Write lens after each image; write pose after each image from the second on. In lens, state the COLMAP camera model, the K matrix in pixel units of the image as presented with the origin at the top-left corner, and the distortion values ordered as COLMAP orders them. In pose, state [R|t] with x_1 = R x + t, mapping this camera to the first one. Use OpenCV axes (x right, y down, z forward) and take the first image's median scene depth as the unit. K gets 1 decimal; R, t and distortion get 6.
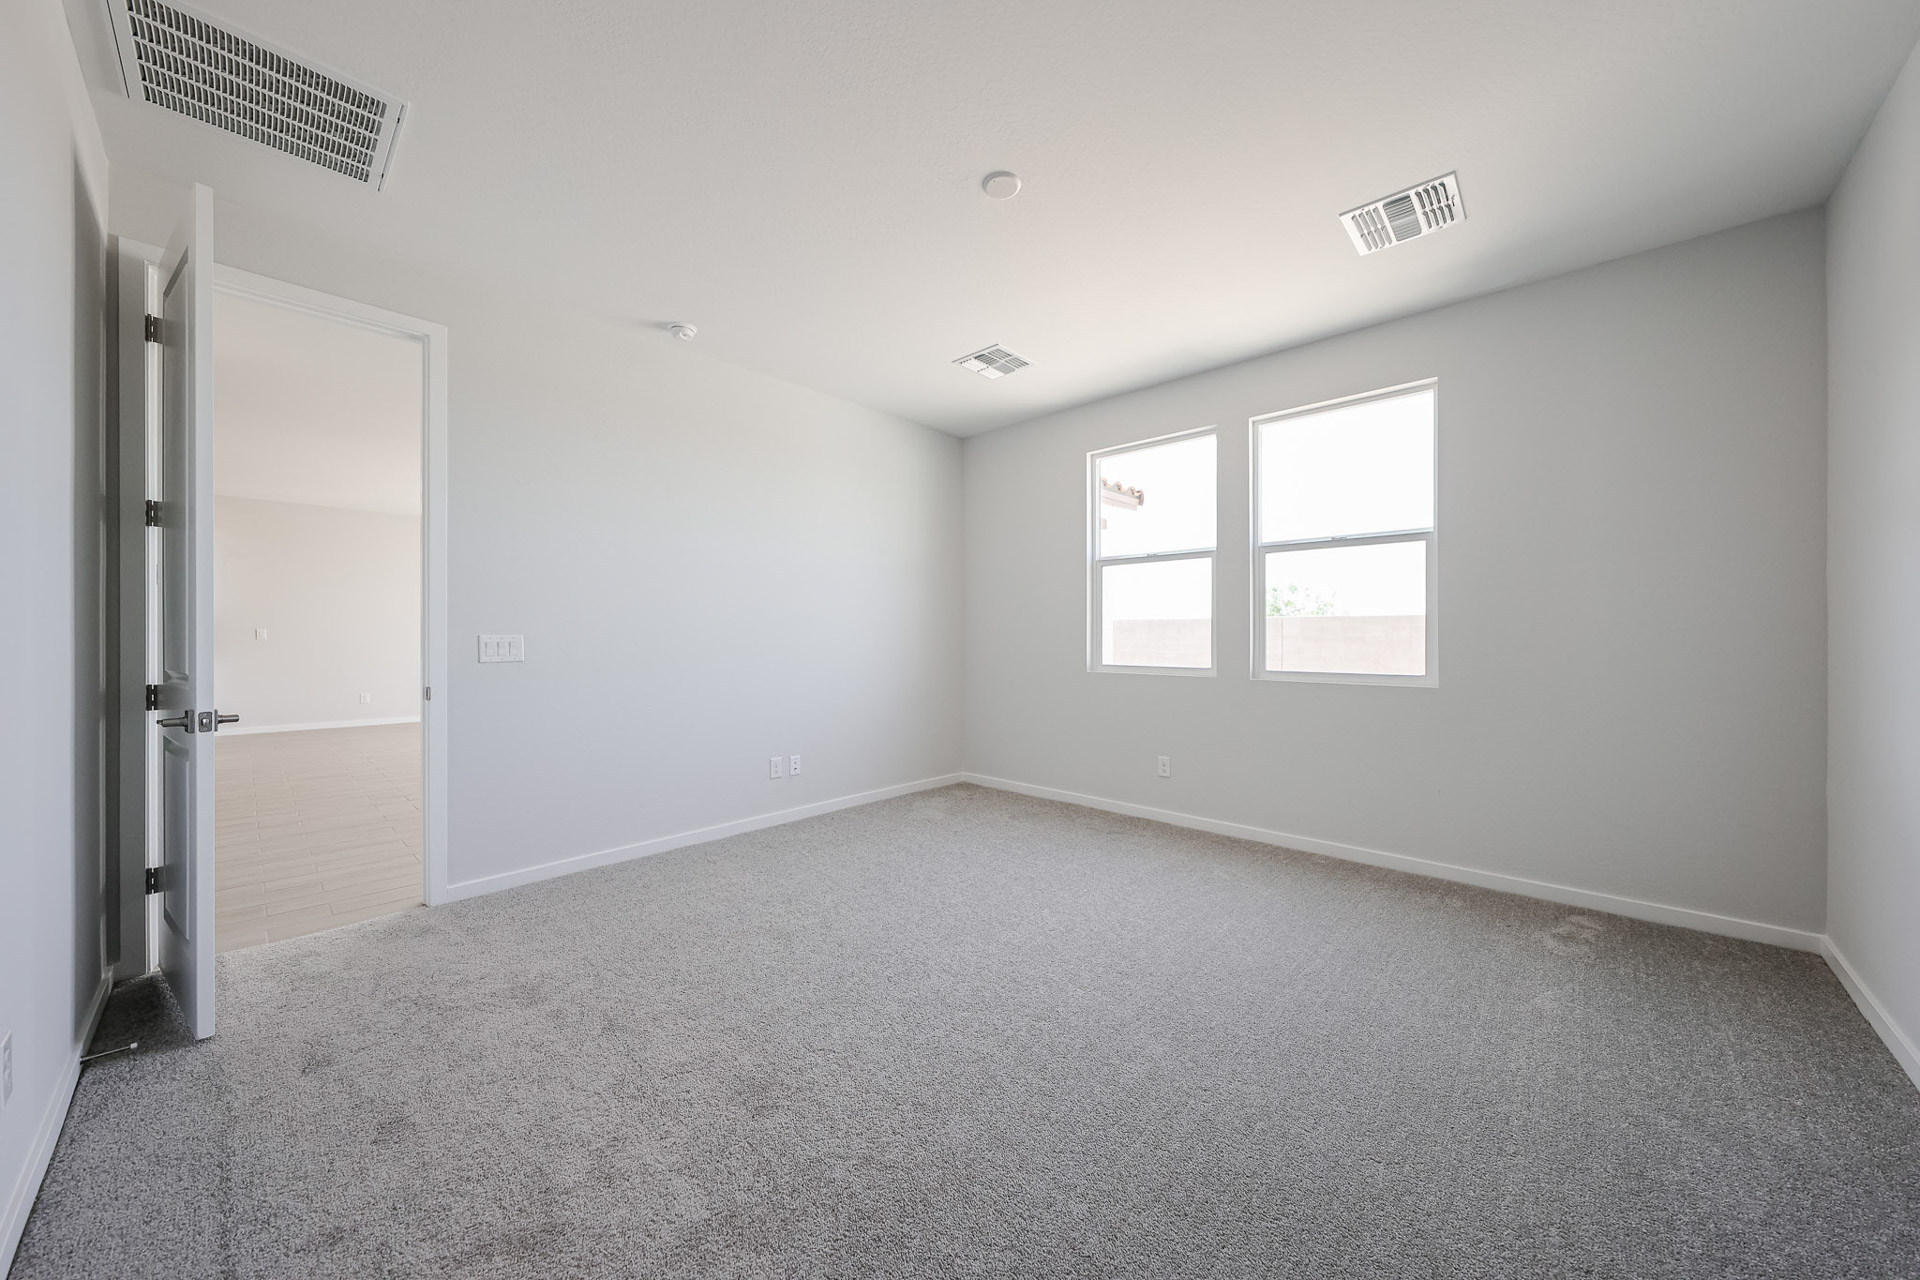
lens RADIAL K [[683.0, 0, 954.2], [0, 683.0, 637.3], [0, 0, 1]] dist [0.001795, 0.000125]
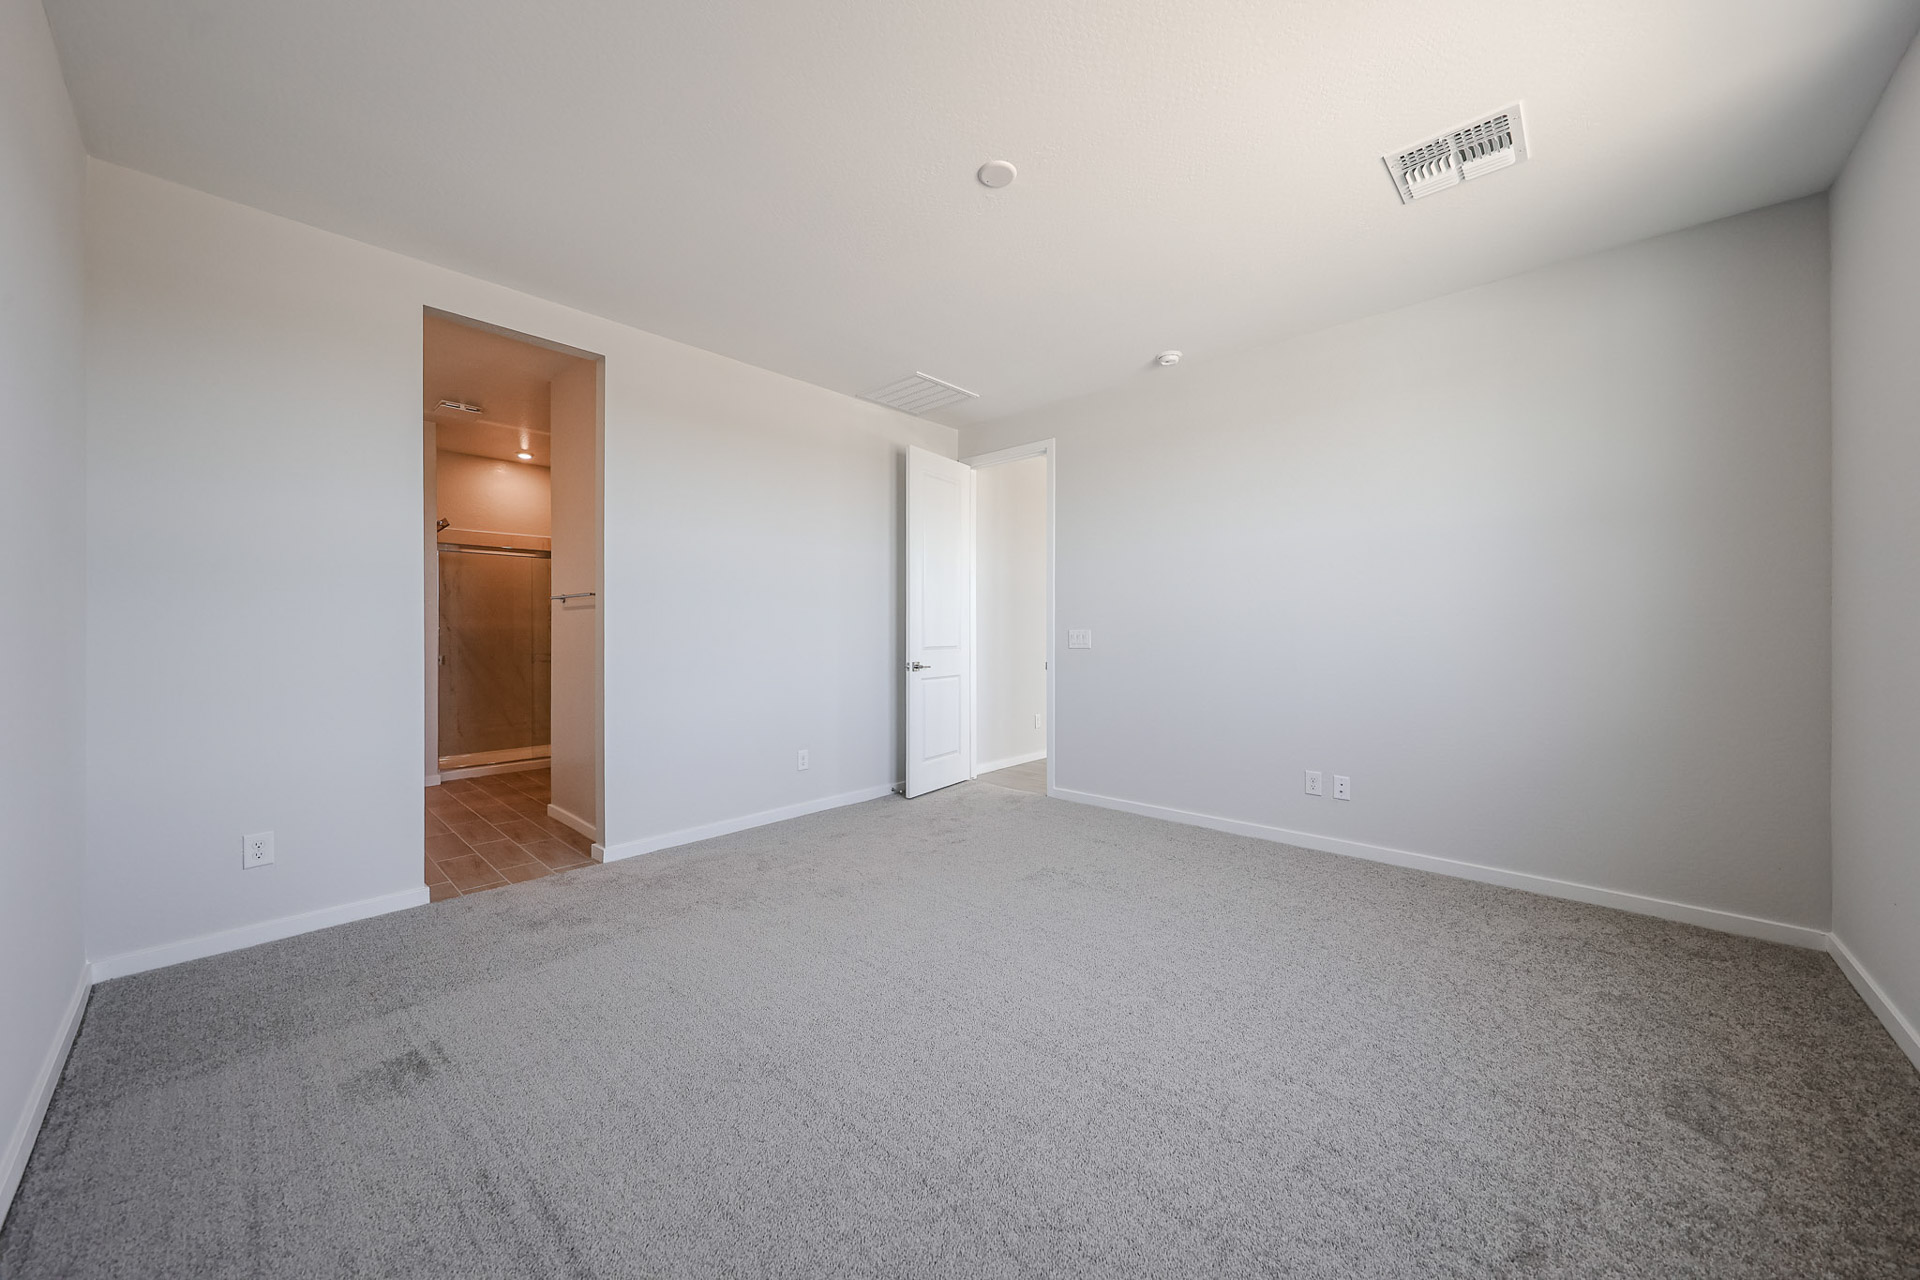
lens RADIAL K [[683.0, 0, 954.2], [0, 683.0, 637.3], [0, 0, 1]] dist [0.001795, 0.000125]
pose [[-0.004735, 0.008353, -0.999954, 0.720066], [-0.003569, 0.999959, 0.008370, -0.000045], [0.999982, 0.003608, -0.004705, 0.647546]]
